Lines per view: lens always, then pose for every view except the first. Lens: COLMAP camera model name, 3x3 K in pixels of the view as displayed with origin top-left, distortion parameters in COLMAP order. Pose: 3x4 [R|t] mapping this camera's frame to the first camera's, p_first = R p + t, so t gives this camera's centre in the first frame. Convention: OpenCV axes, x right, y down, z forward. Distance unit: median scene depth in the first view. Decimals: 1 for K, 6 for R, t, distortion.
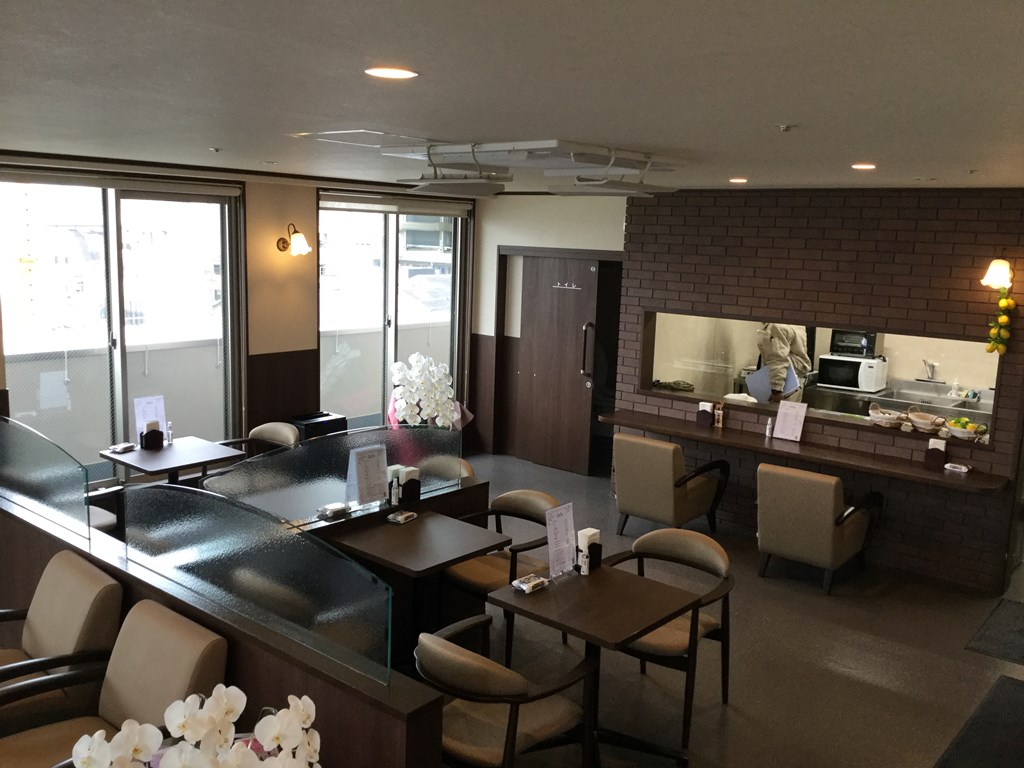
lens RADIAL K [[932.1, 0, 517.4], [0, 932.1, 383.4], [0, 0, 1]] dist [0.087809, -0.144403]
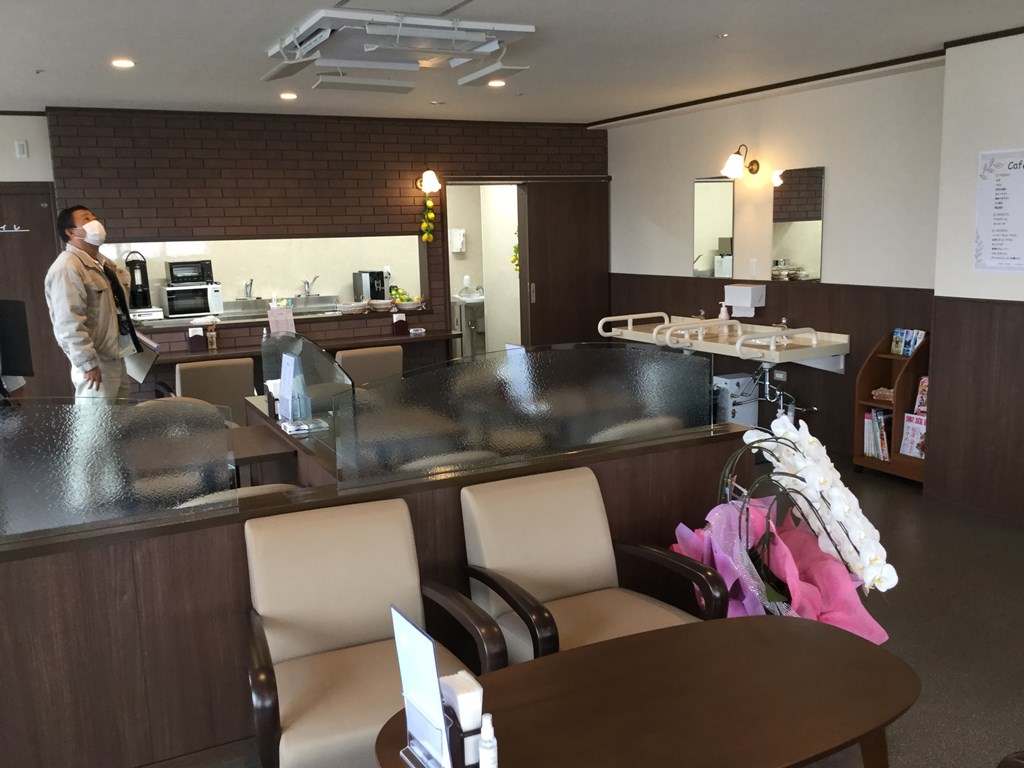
lens RADIAL K [[932.1, 0, 509.1], [0, 932.1, 385.9], [0, 0, 1]] dist [0.087809, -0.144403]
pose [[0.375093, -0.200517, 0.905041, -0.666410], [0.191275, 0.972056, 0.136091, 0.009563], [-0.907039, 0.122065, 0.402965, 0.337965]]
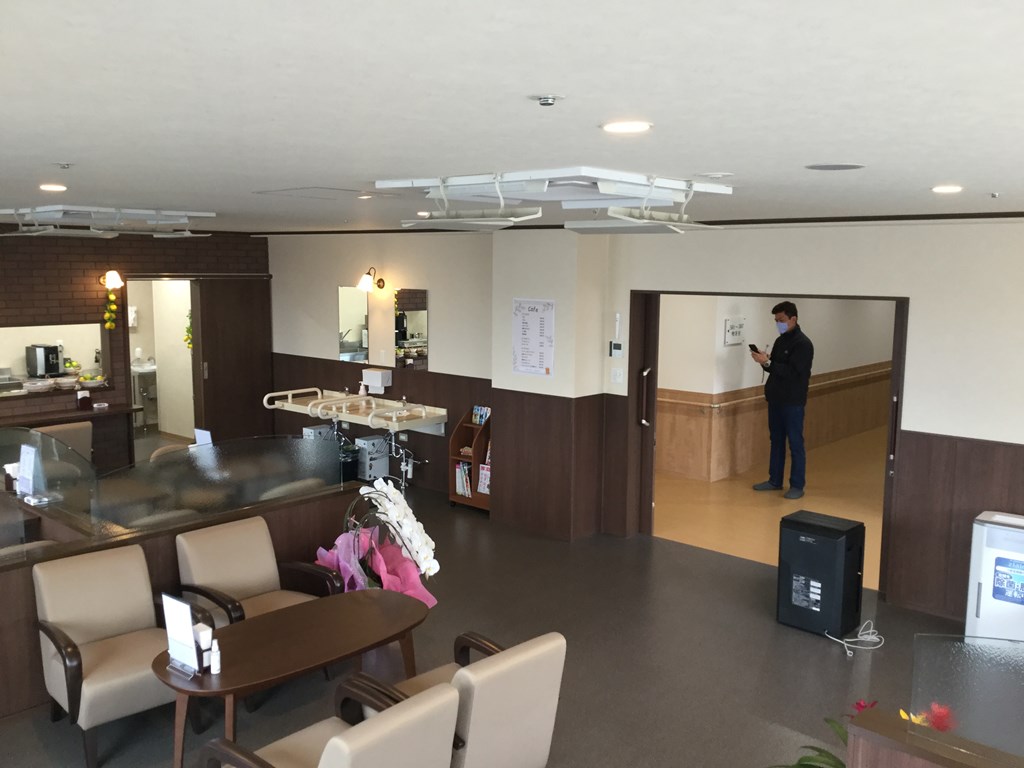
lens RADIAL K [[932.1, 0, 517.4], [0, 932.1, 381.7], [0, 0, 1]] dist [0.087809, -0.144403]
pose [[0.024970, -0.160910, 0.986653, -0.987616], [0.155774, 0.975532, 0.155153, -0.078082], [-0.987477, 0.149821, 0.049424, 0.228345]]
